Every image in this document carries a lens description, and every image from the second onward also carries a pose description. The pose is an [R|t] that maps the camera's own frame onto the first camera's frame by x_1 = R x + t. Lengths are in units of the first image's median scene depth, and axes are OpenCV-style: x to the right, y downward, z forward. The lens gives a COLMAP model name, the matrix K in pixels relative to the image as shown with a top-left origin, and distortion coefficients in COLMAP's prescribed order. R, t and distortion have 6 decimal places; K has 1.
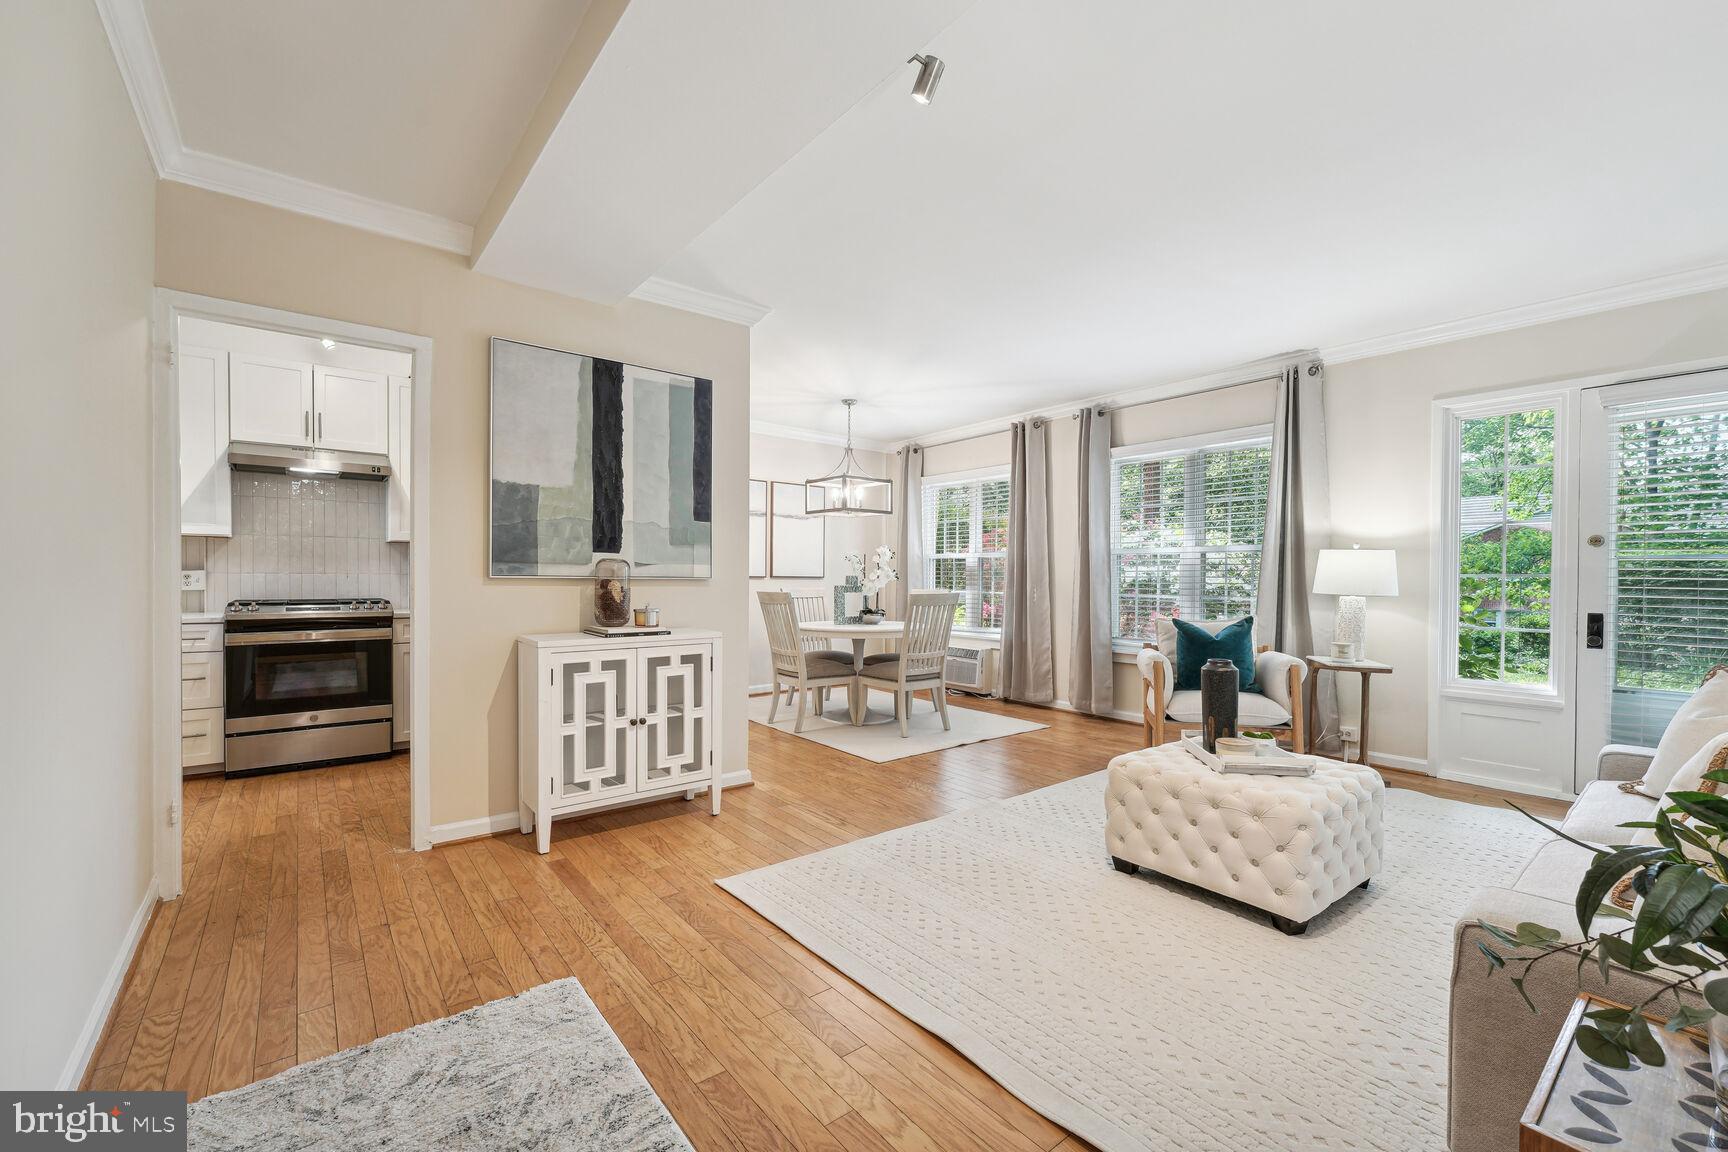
lens RADIAL K [[713.1, 0, 871.4], [0, 713.1, 582.1], [0, 0, 1]] dist [0.001226, 0.000281]
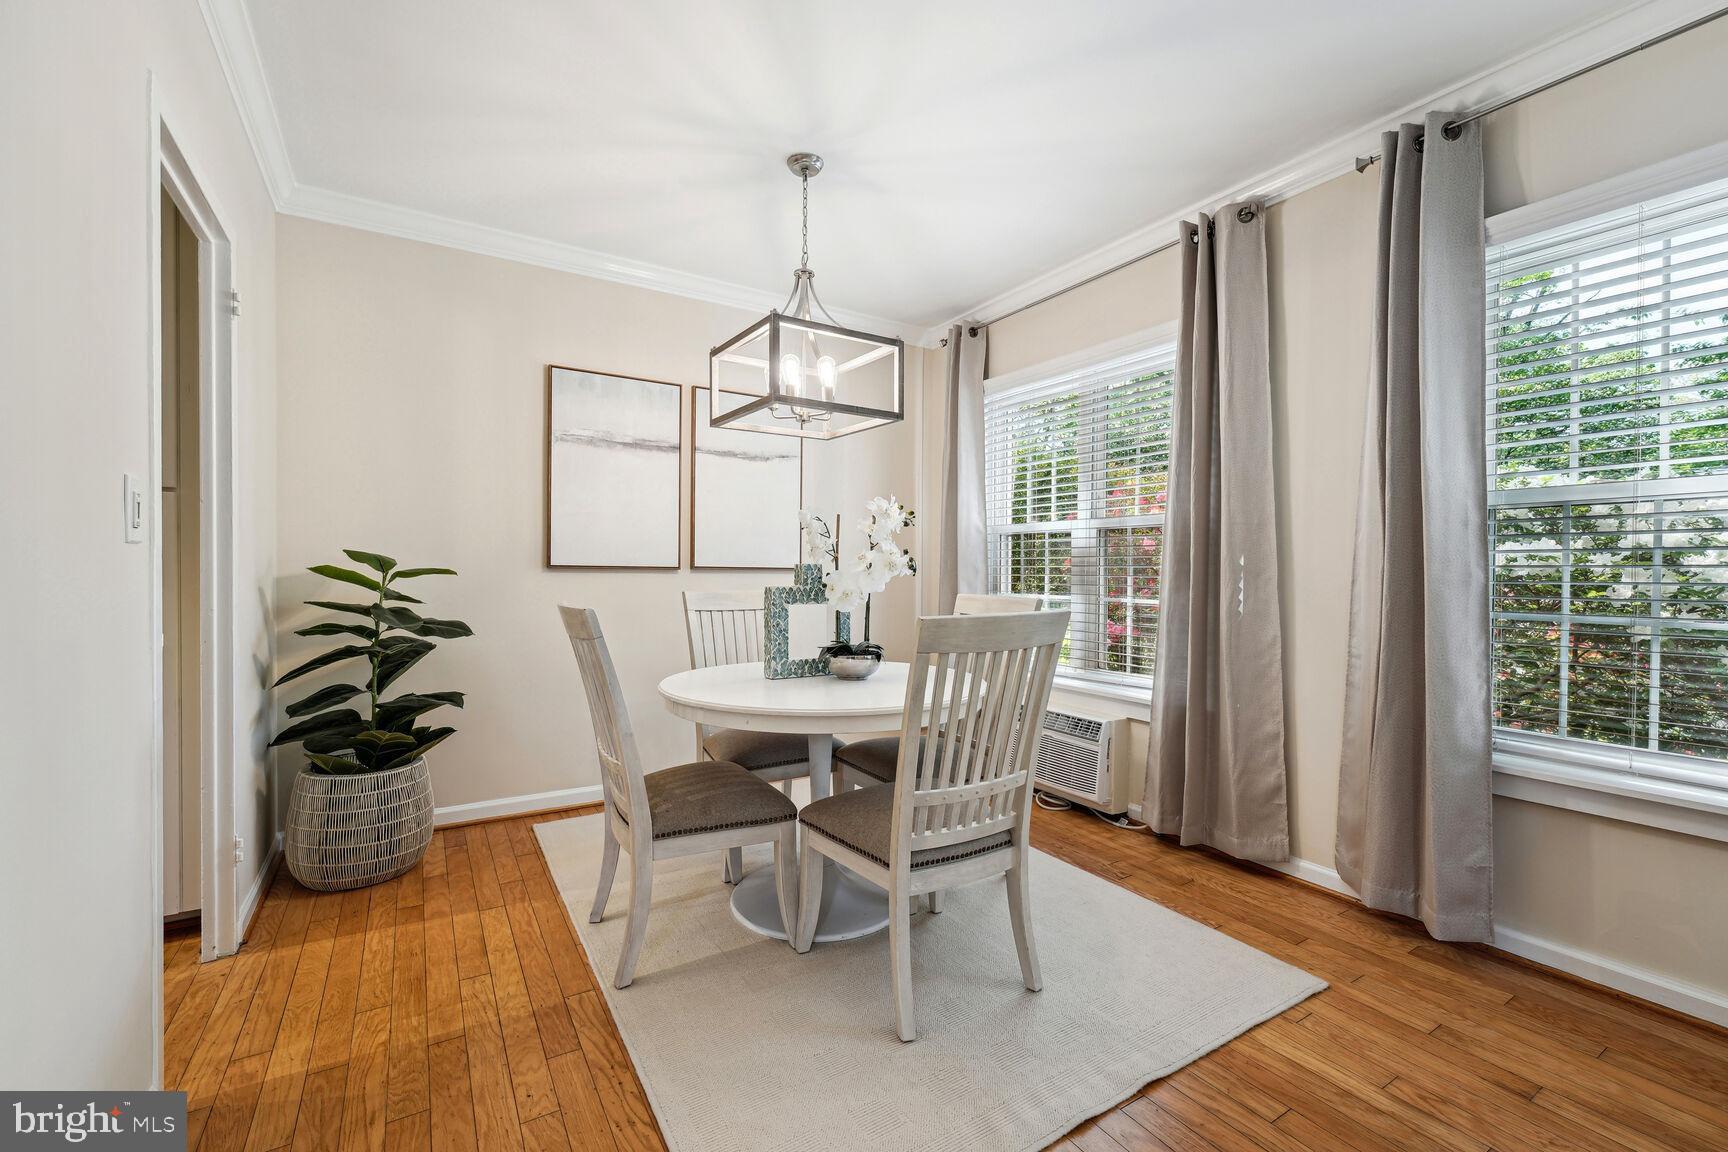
lens RADIAL K [[726.8, 0, 864.0], [0, 726.8, 576.0], [0, 0, 1]] dist [-0.001189, -0.000201]
pose [[0.992631, 0.000655, -0.121174, 0.078114], [-0.000619, 1.000000, 0.000342, -0.002764], [0.121174, -0.000265, 0.992631, 0.752466]]
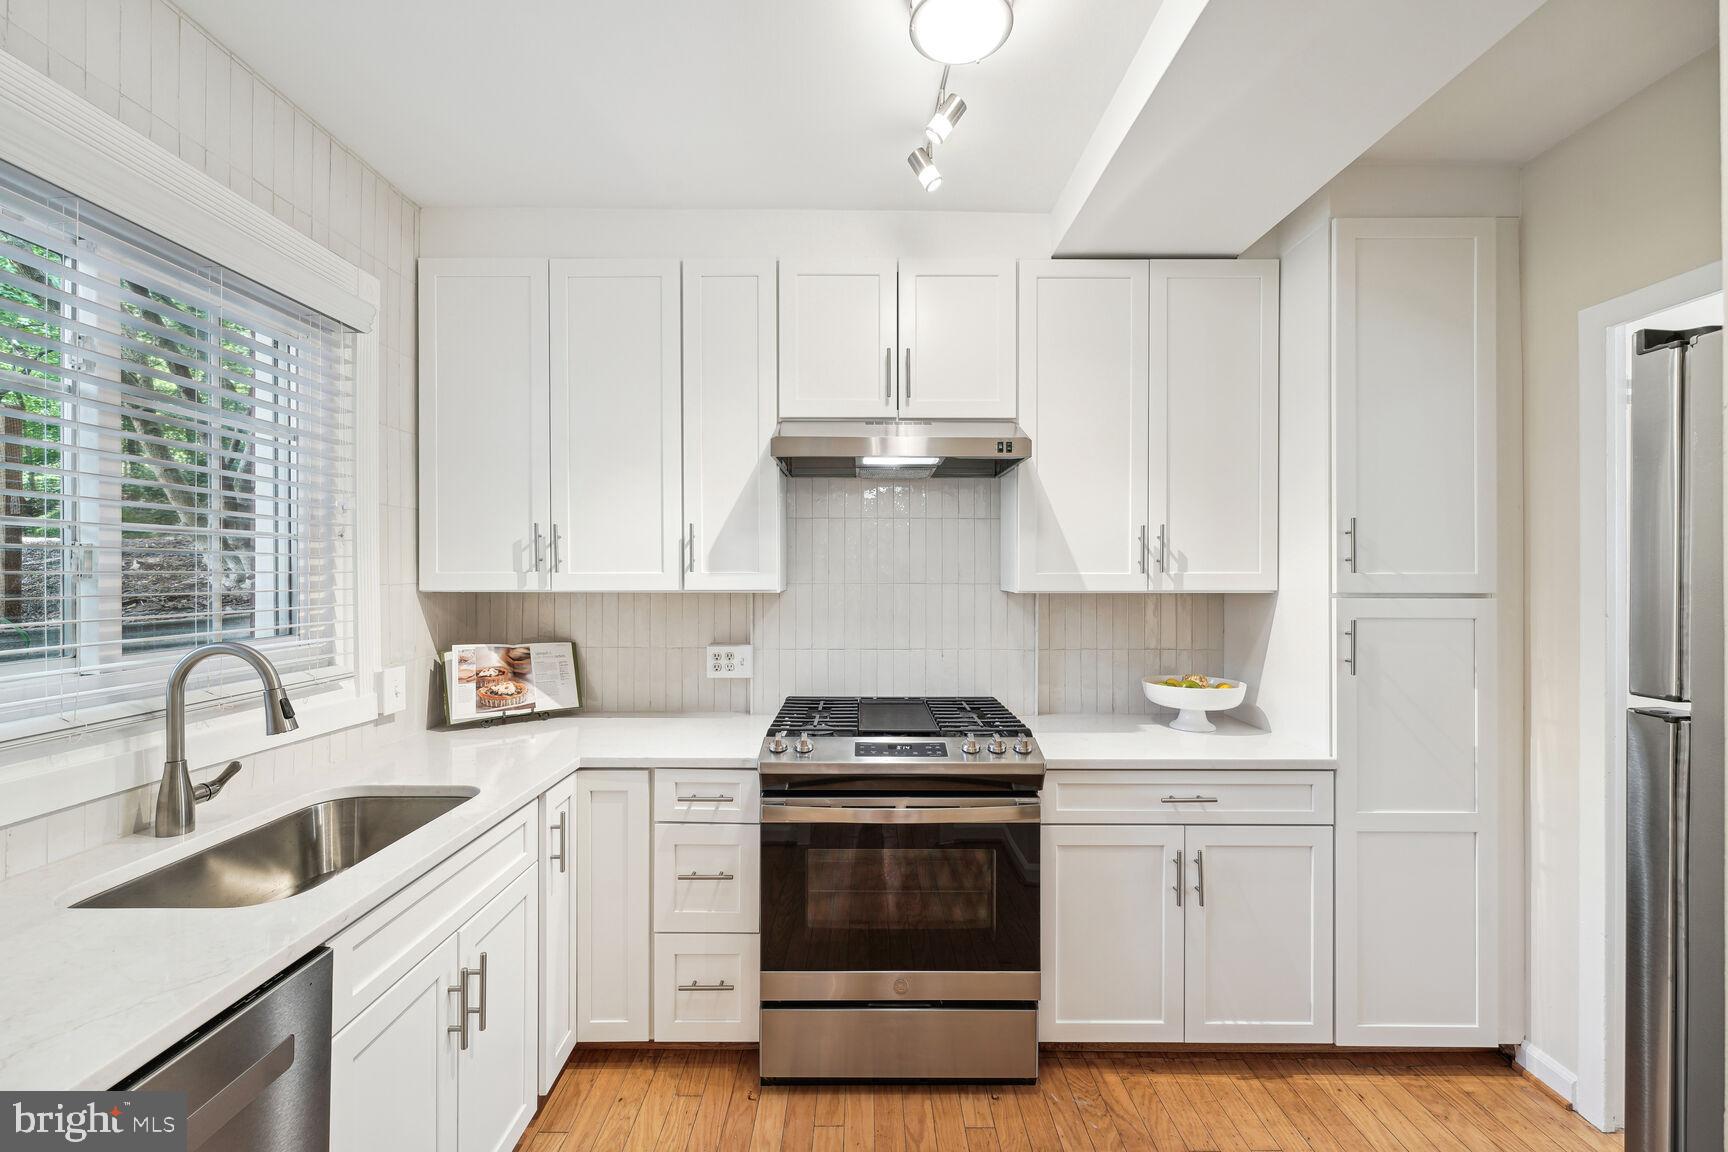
lens RADIAL K [[699.6, 0, 861.7], [0, 699.6, 571.2], [0, 0, 1]] dist [-0.000927, 0.000294]
pose [[0.778834, -0.009360, -0.627160, -0.479162], [-0.002449, 0.999836, -0.017964, -0.065736], [0.627225, 0.015527, 0.778684, 0.582995]]
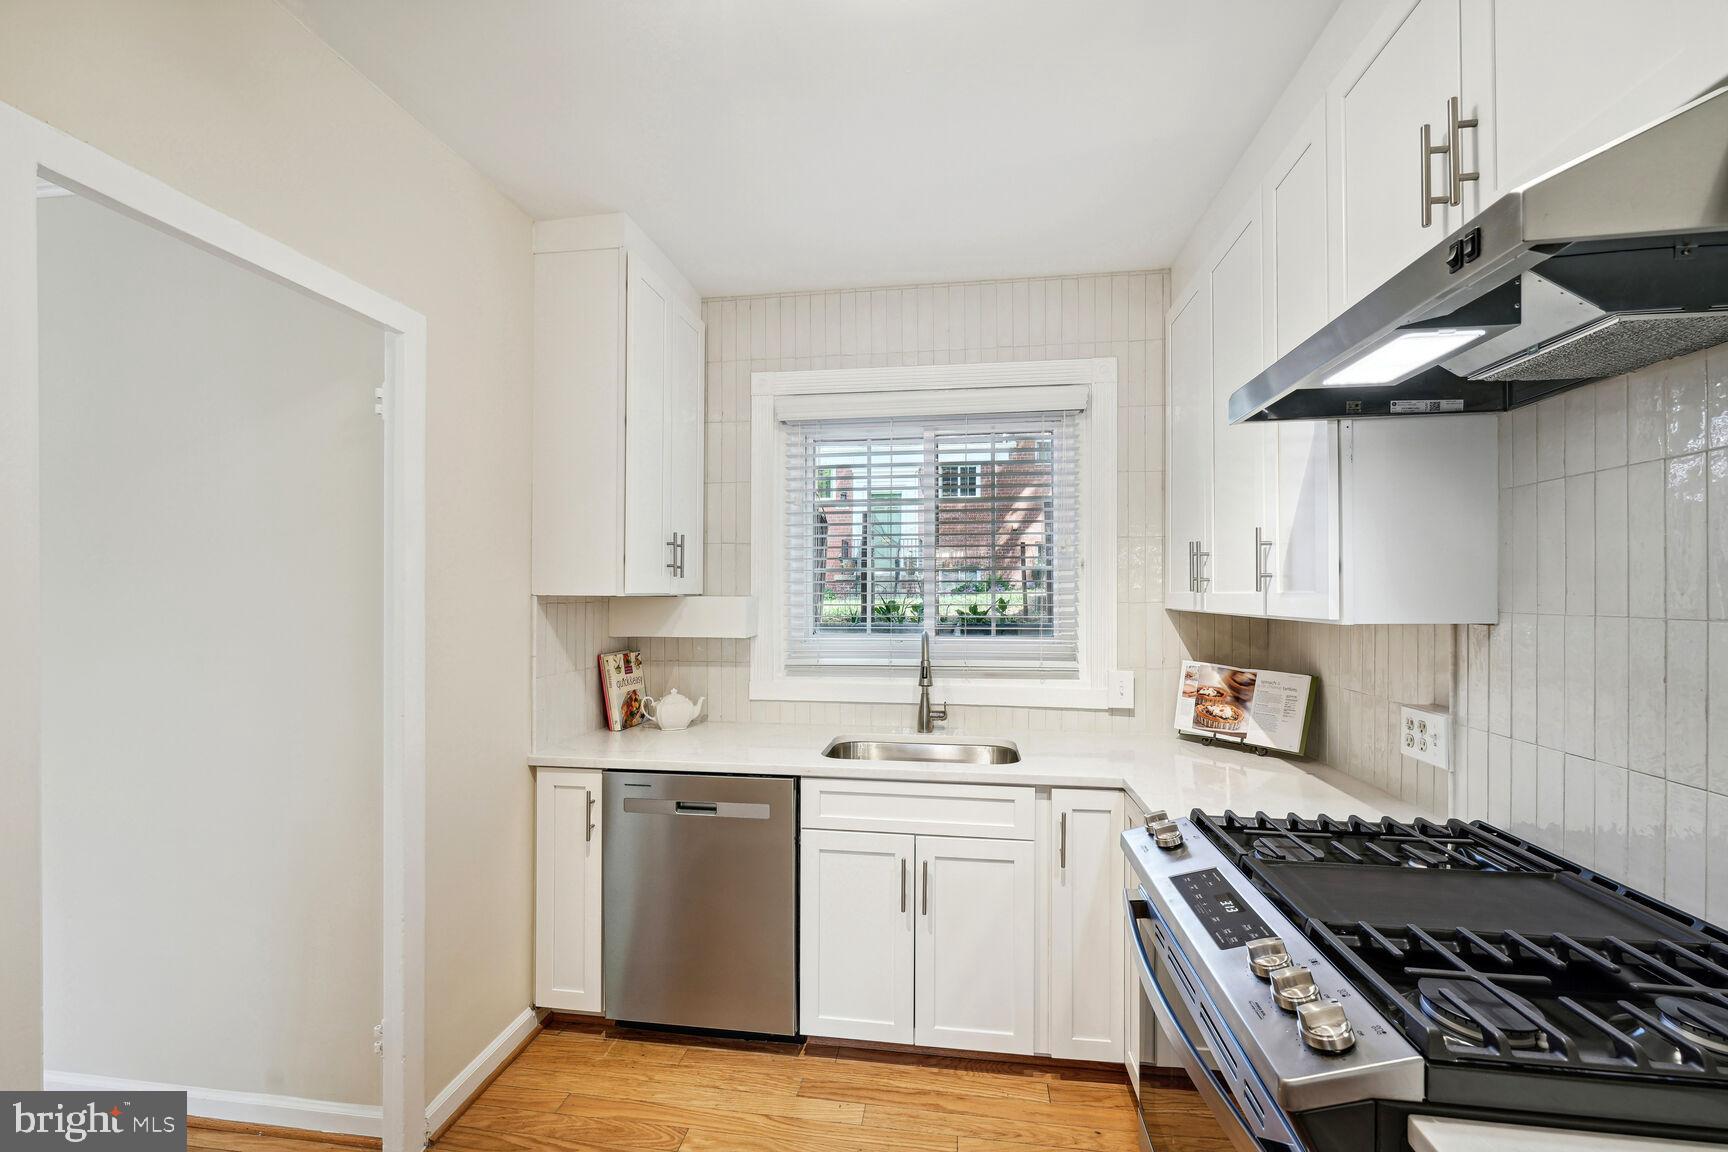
lens RADIAL K [[703.4, 0, 857.1], [0, 703.4, 585.6], [0, 0, 1]] dist [-0.000200, -0.000110]
pose [[-0.732093, -0.014894, -0.681042, -0.469558], [-0.014518, 0.999875, -0.006260, -0.071356], [0.681050, 0.005305, -0.732217, 1.018125]]
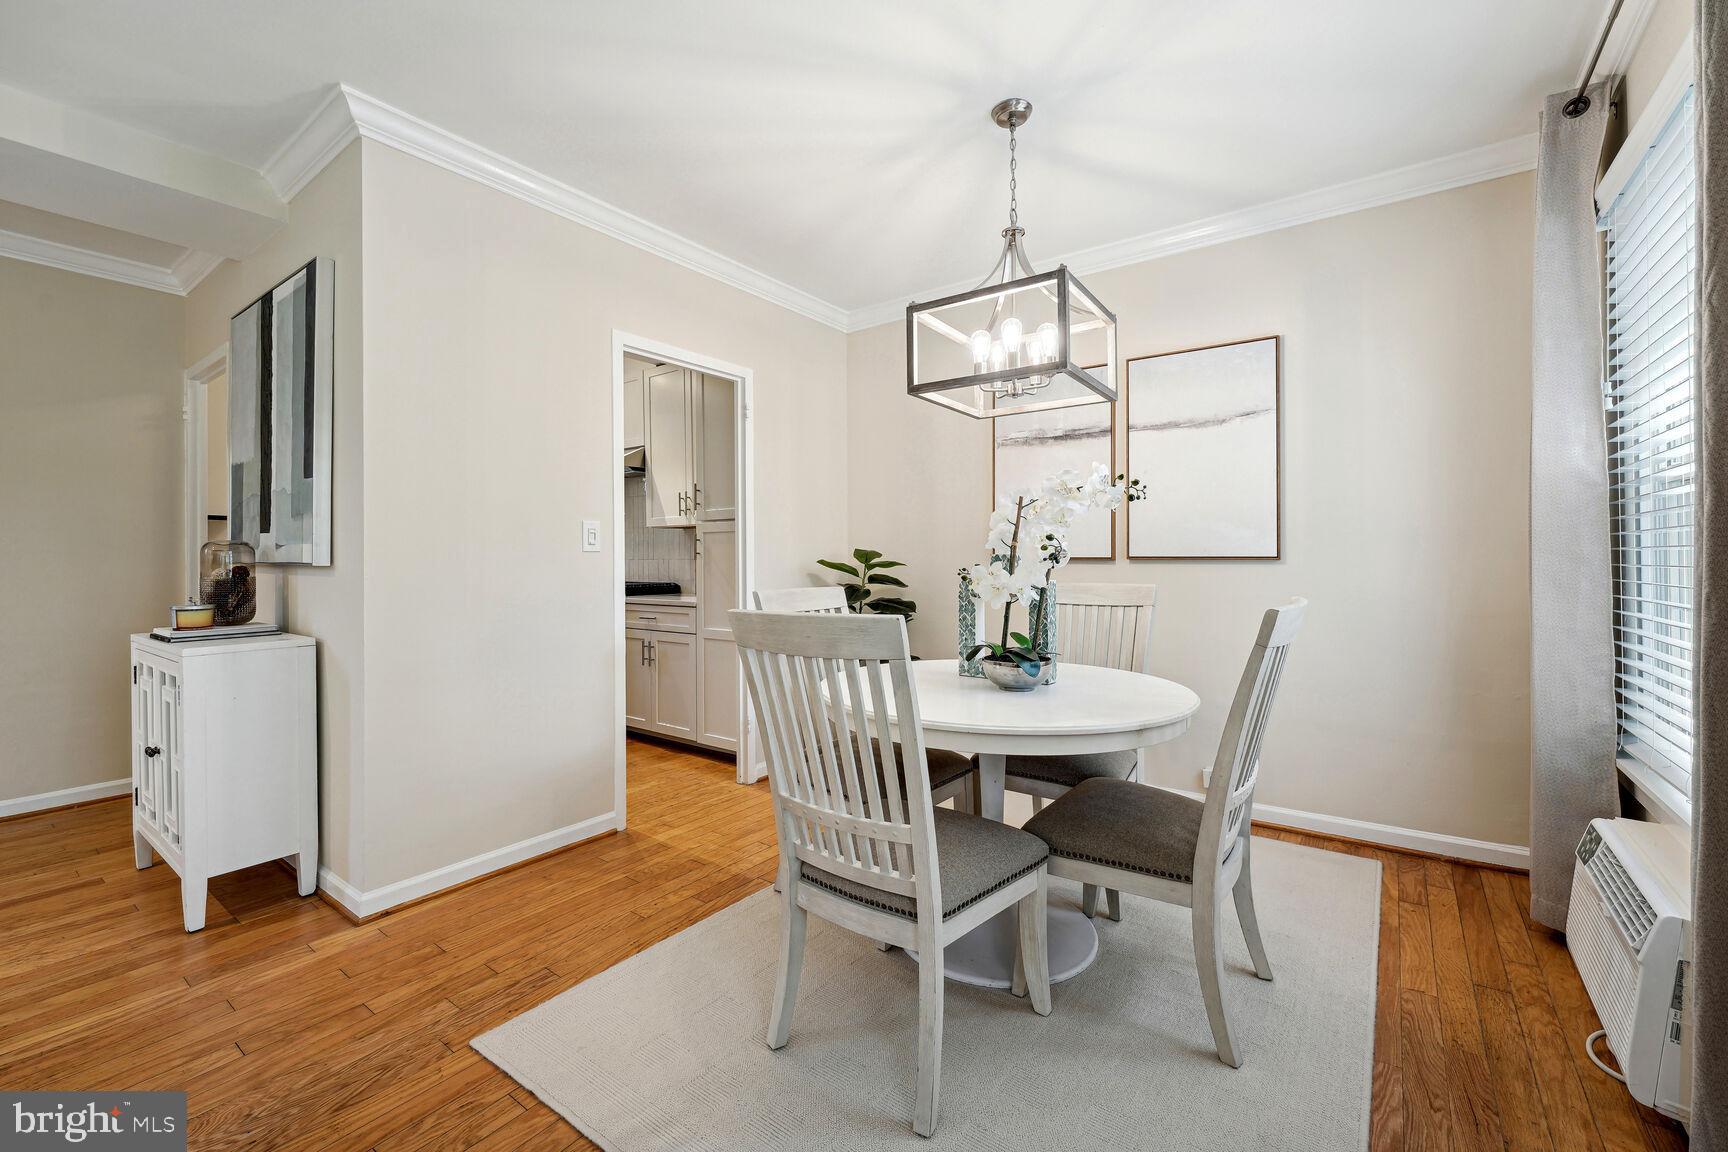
lens RADIAL K [[708.8, 0, 860.1], [0, 708.8, 553.5], [0, 0, 1]] dist [-0.002030, -0.000270]
pose [[0.253211, -0.015245, -0.967291, 0.429444], [-0.000182, 0.999875, -0.015806, -0.004545], [0.967411, 0.004178, 0.253177, 1.094497]]
